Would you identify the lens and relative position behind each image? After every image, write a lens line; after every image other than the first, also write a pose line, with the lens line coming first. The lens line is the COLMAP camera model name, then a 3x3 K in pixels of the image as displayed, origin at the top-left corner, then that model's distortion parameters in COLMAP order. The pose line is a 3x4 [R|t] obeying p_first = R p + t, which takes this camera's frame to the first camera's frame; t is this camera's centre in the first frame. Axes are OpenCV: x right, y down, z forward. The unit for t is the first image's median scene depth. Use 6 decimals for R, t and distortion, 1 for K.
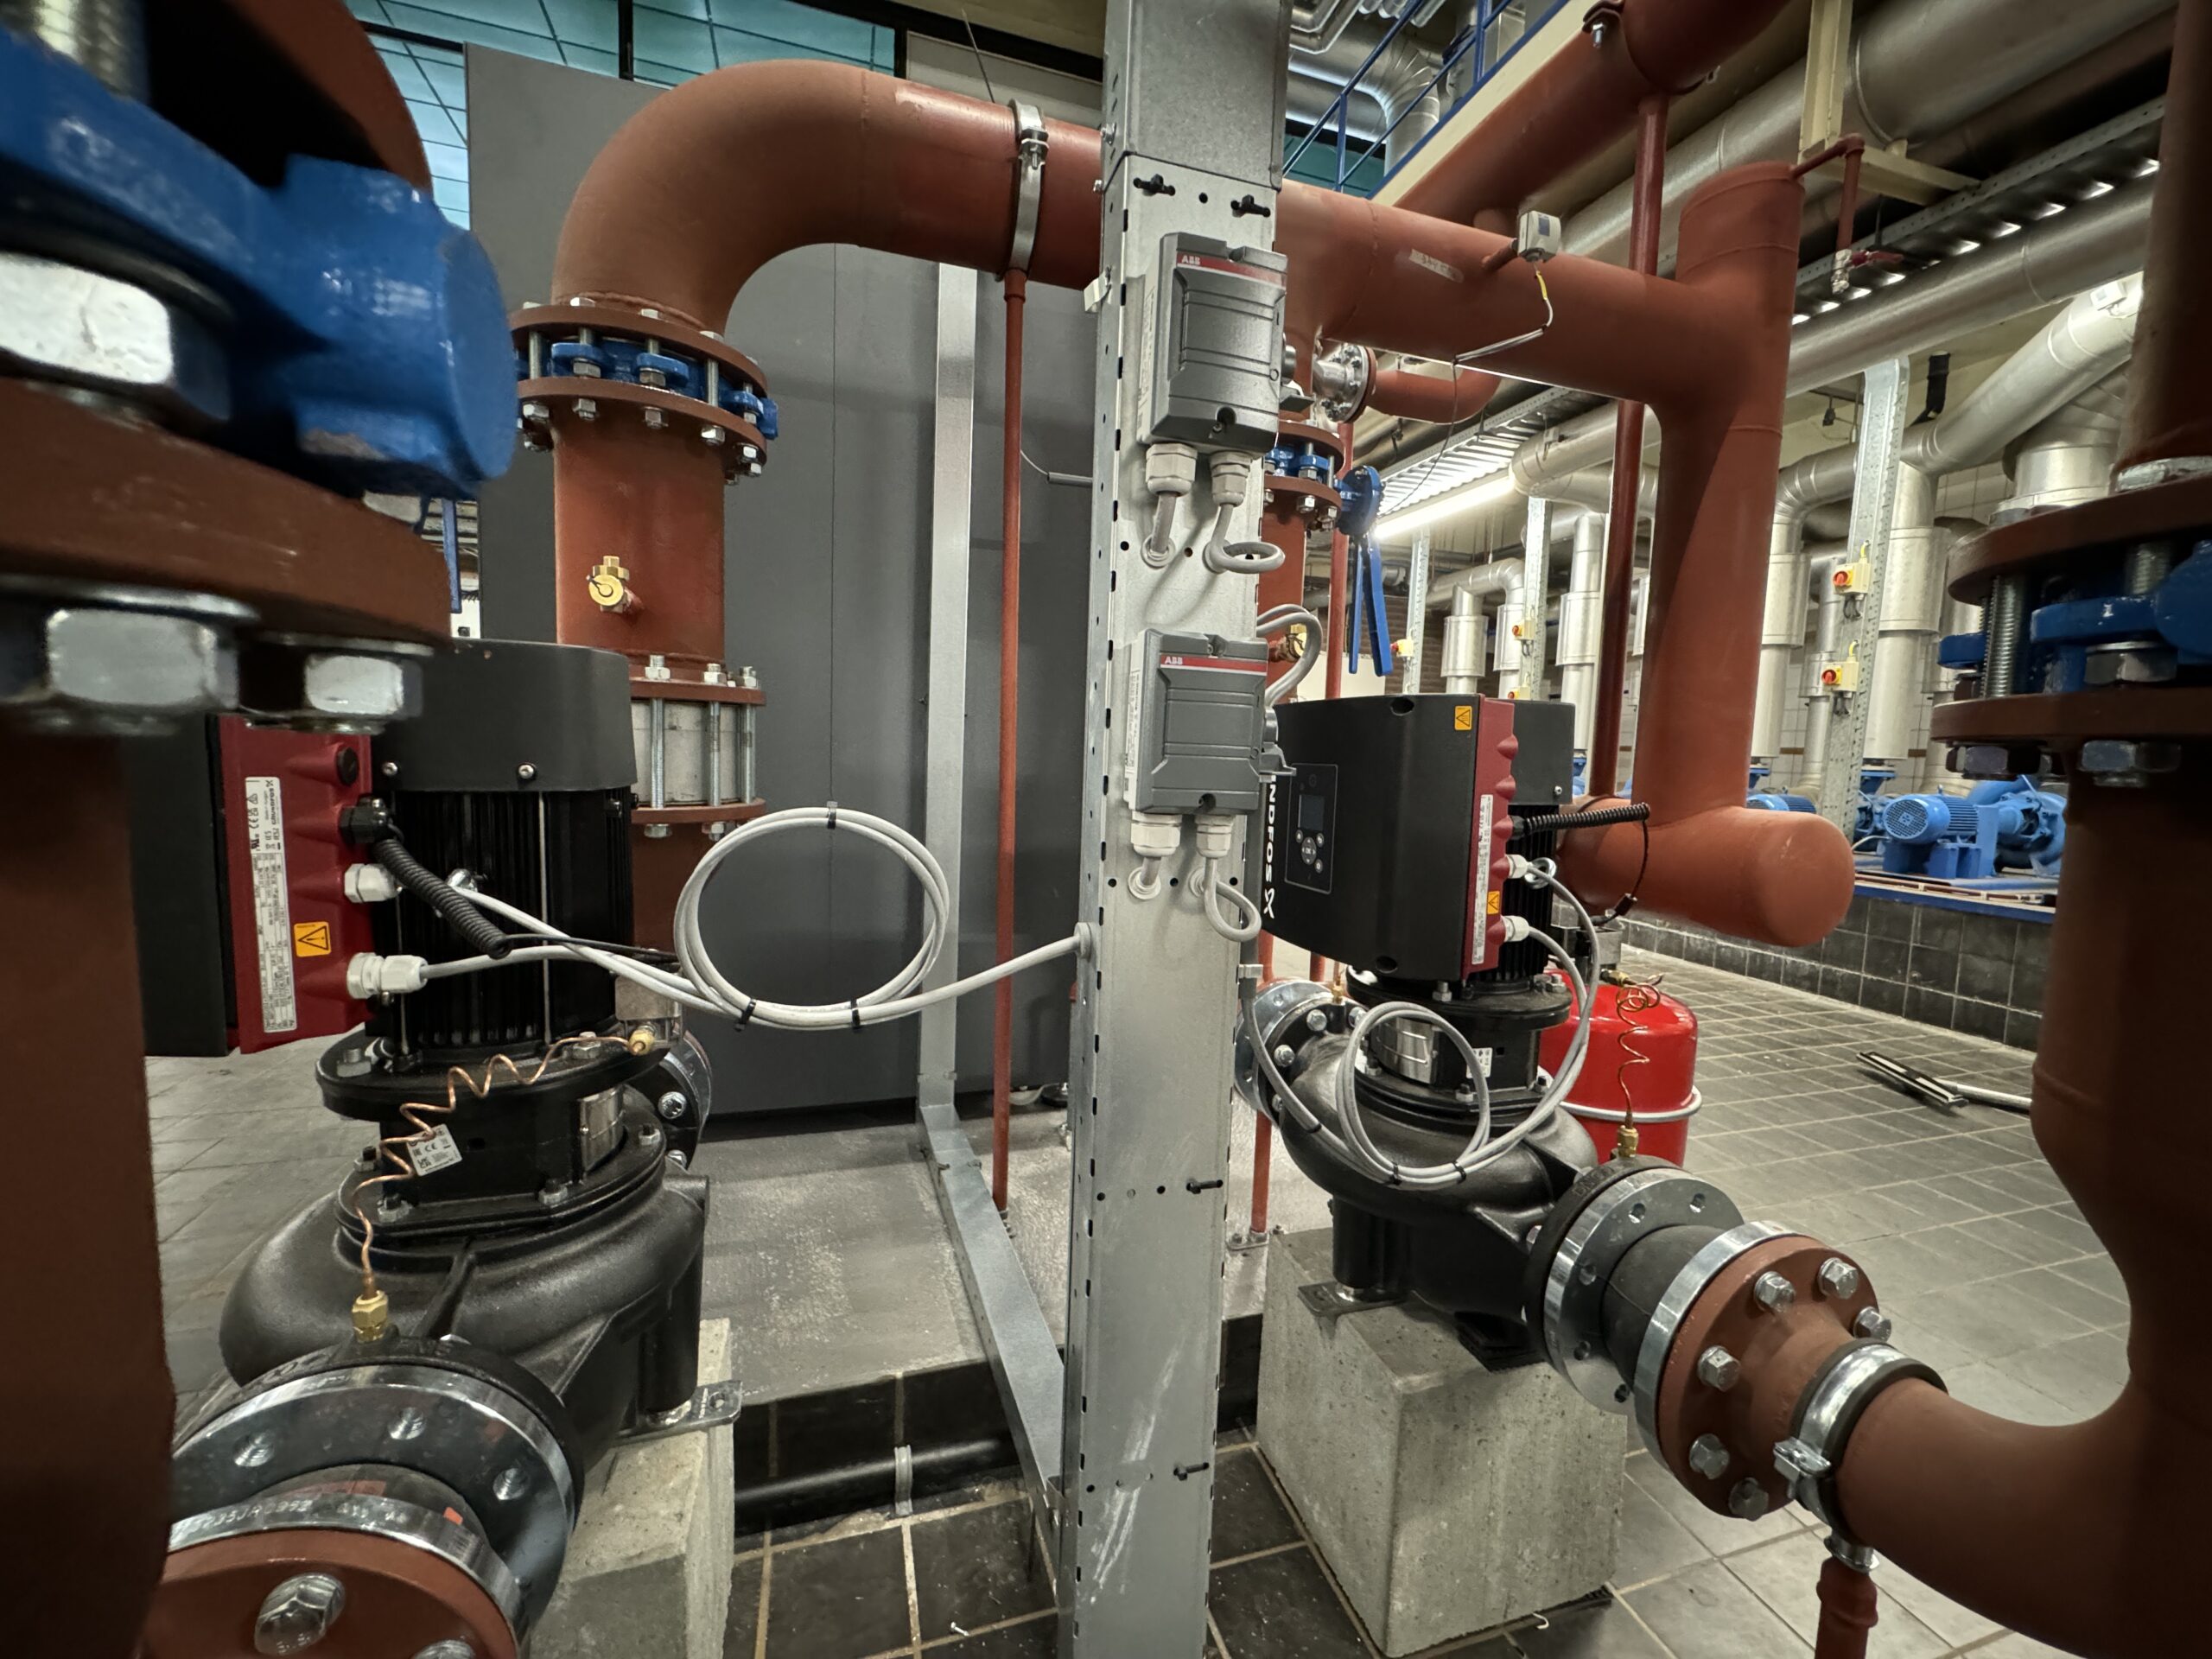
lens RADIAL K [[891.6, 0, 1116.8], [0, 891.6, 827.0], [0, 0, 1]] dist [-0.001270, 0.000171]
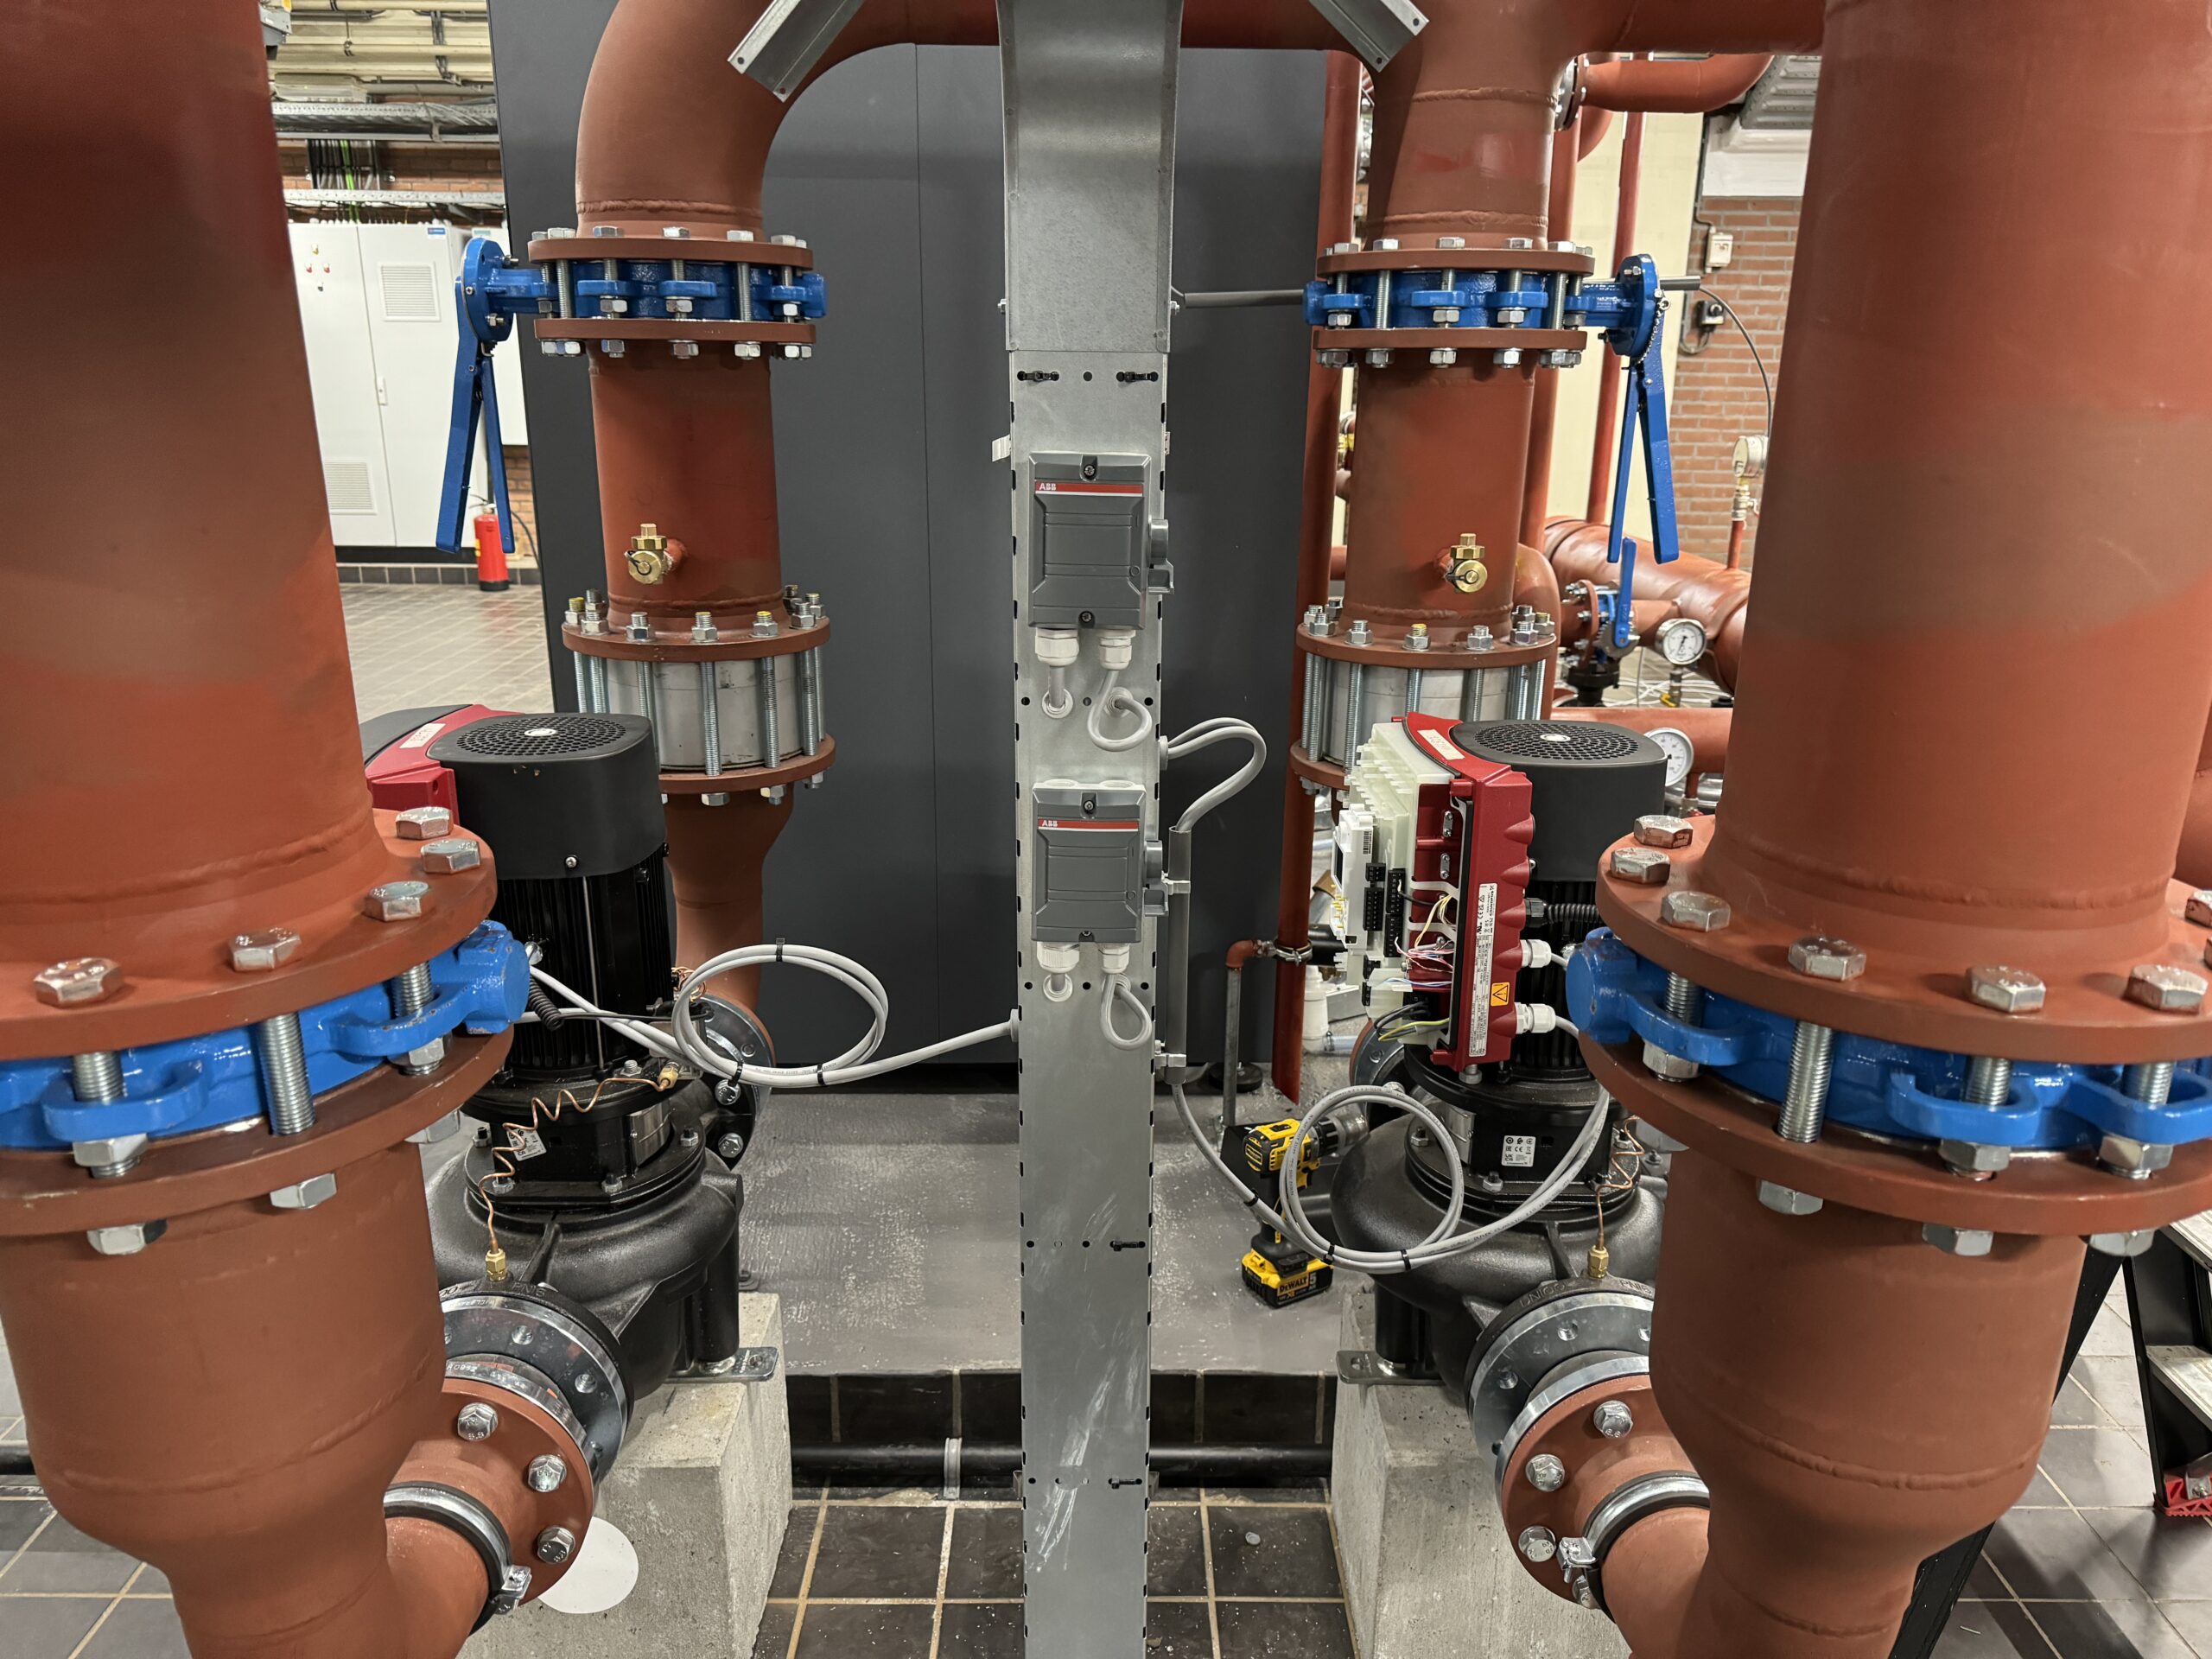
lens RADIAL K [[1549.0, 0, 1098.1], [0, 1549.0, 845.1], [0, 0, 1]] dist [0.086103, -0.178336]
pose [[0.956221, 0.061517, -0.286106, 0.477473], [-0.003804, 0.980187, 0.198040, -0.380601], [0.292620, -0.188282, 0.937509, -0.590965]]
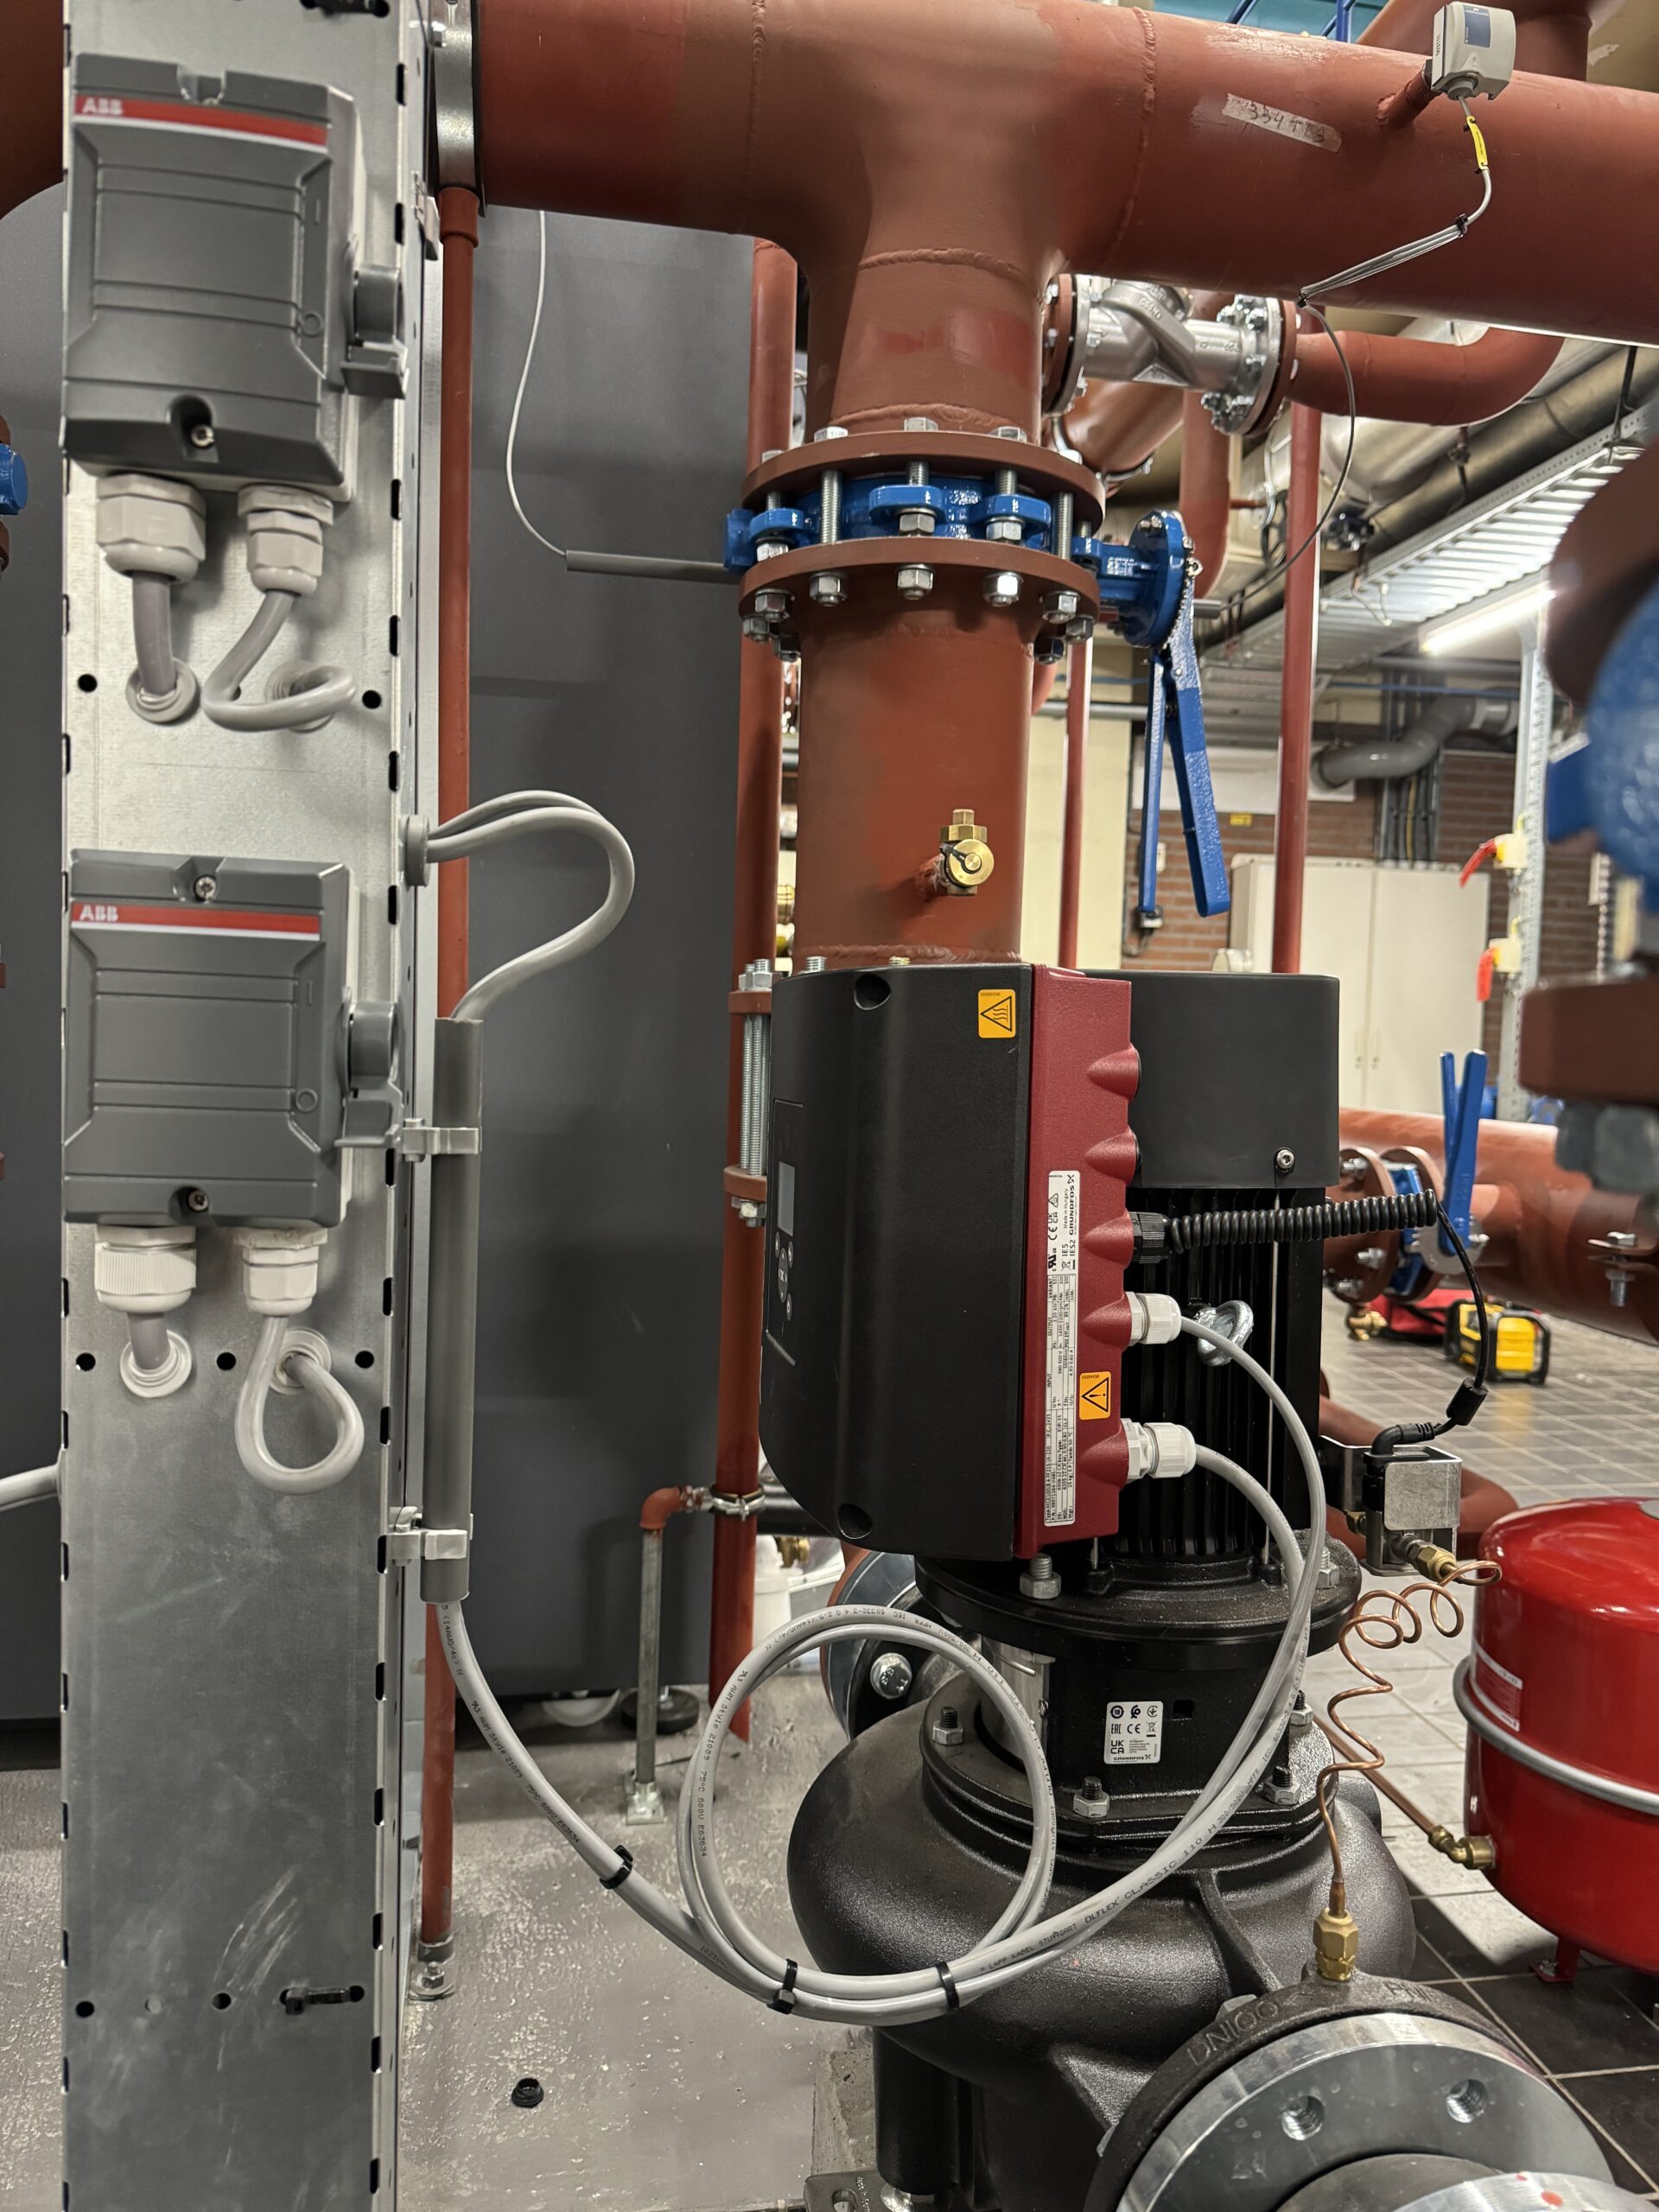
lens RADIAL K [[1590.0, 0, 829.5], [0, 1590.0, 1106.0], [0, 0, 1]] dist [0.056576, -0.065830]
pose [[0.992125, -0.000909, -0.125251, 0.389721], [-0.004980, 0.998897, -0.046694, -0.029560], [0.125155, 0.046950, 0.991026, 0.129202]]
